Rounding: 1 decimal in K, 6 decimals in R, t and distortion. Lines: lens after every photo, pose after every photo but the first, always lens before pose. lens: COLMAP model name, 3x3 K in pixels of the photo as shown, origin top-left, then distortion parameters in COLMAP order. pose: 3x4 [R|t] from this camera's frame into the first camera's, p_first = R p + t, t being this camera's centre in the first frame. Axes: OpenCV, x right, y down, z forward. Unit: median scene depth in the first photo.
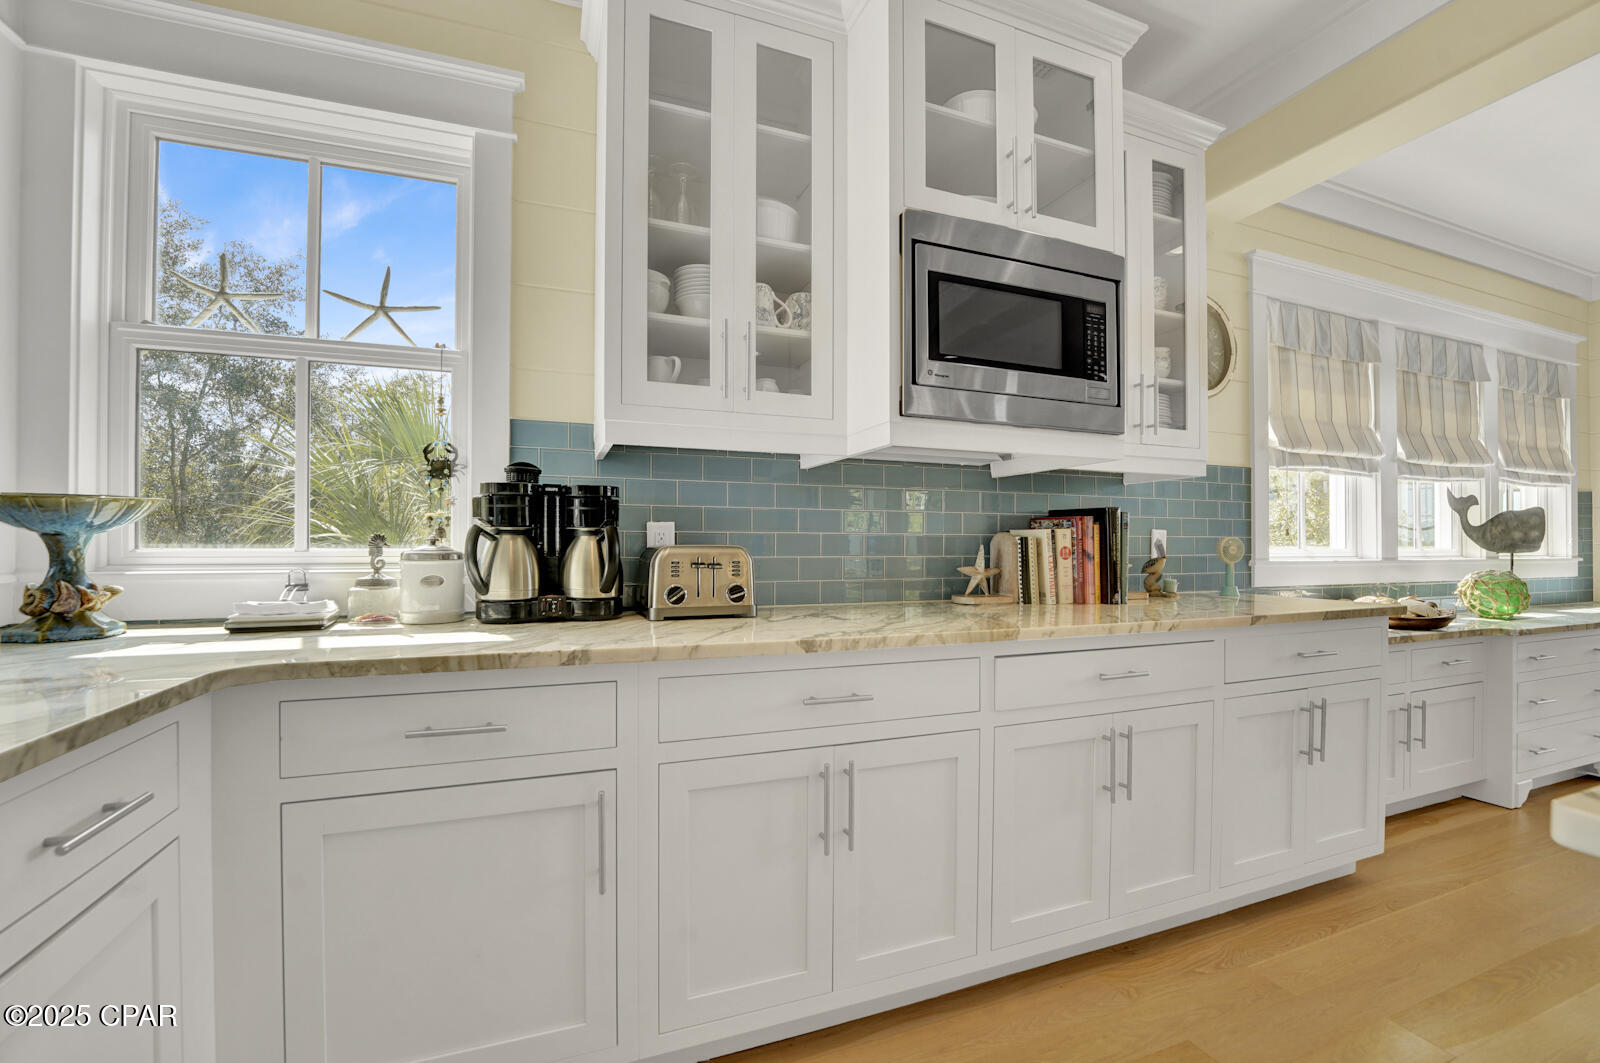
lens RADIAL K [[656.7, 0, 794.4], [0, 656.7, 535.6], [0, 0, 1]] dist [-0.015563, 0.000339]
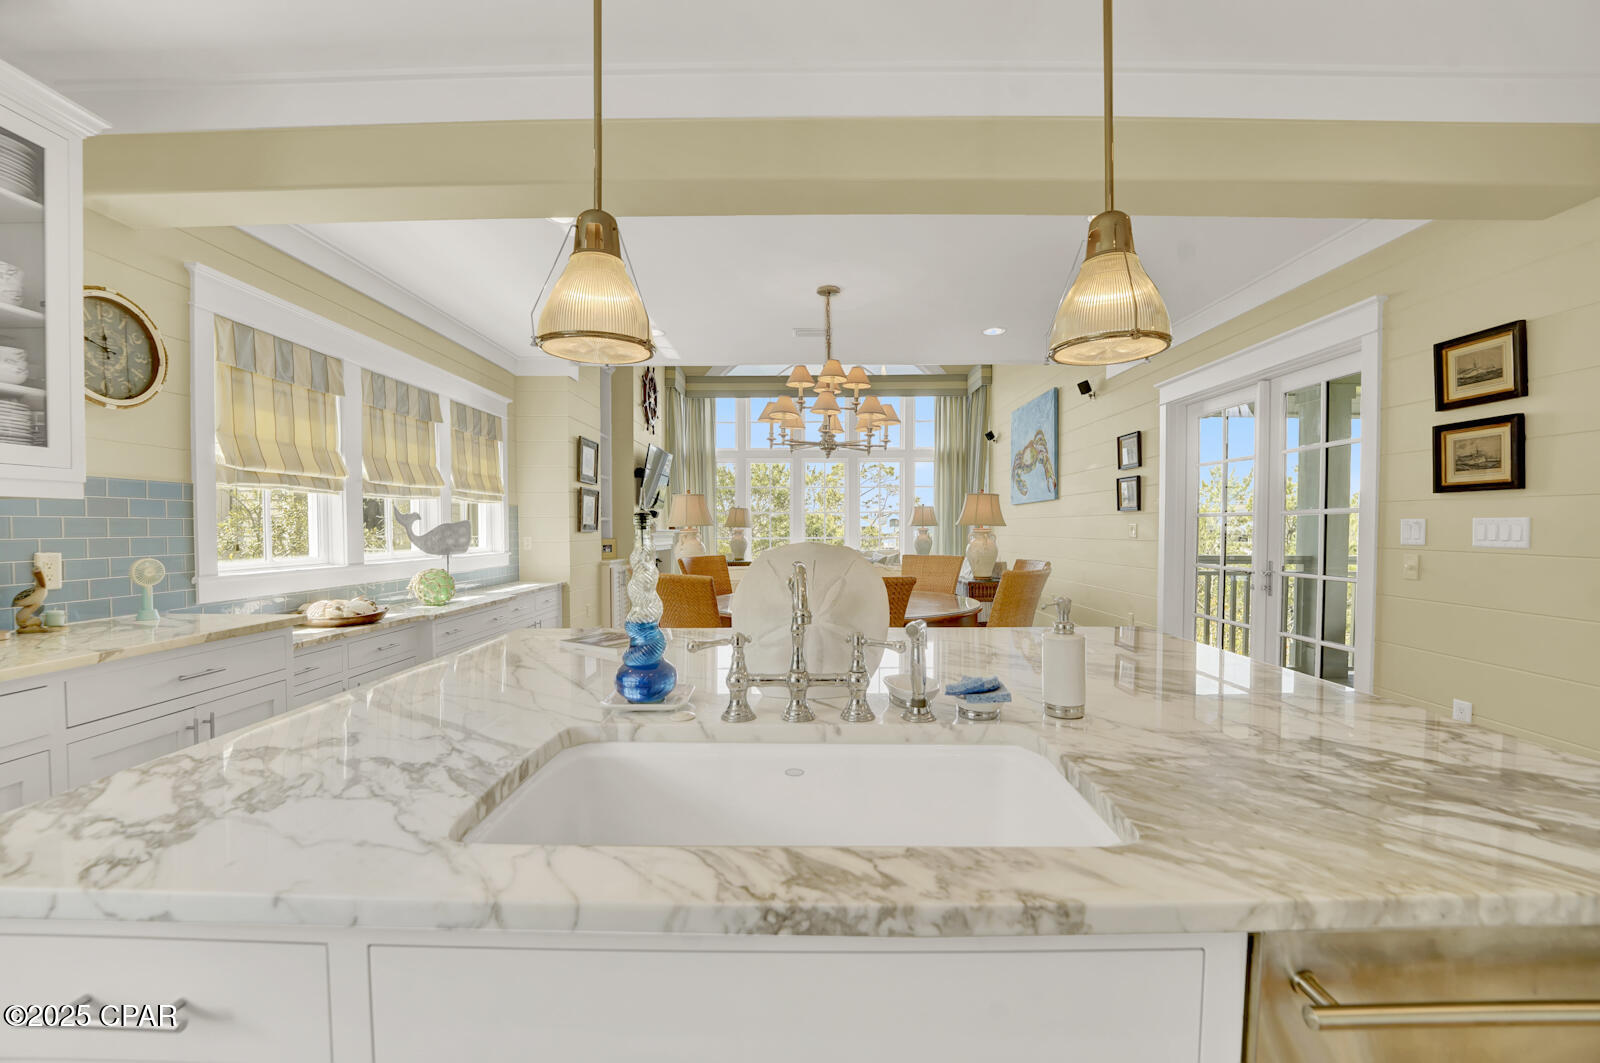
lens RADIAL K [[656.7, 0, 798.4], [0, 656.7, 536.9], [0, 0, 1]] dist [-0.015563, 0.000339]
pose [[0.385193, -0.019118, 0.922638, 0.140955], [-0.008483, 0.999670, 0.024256, -0.052660], [-0.922797, -0.017170, 0.384904, -0.213201]]
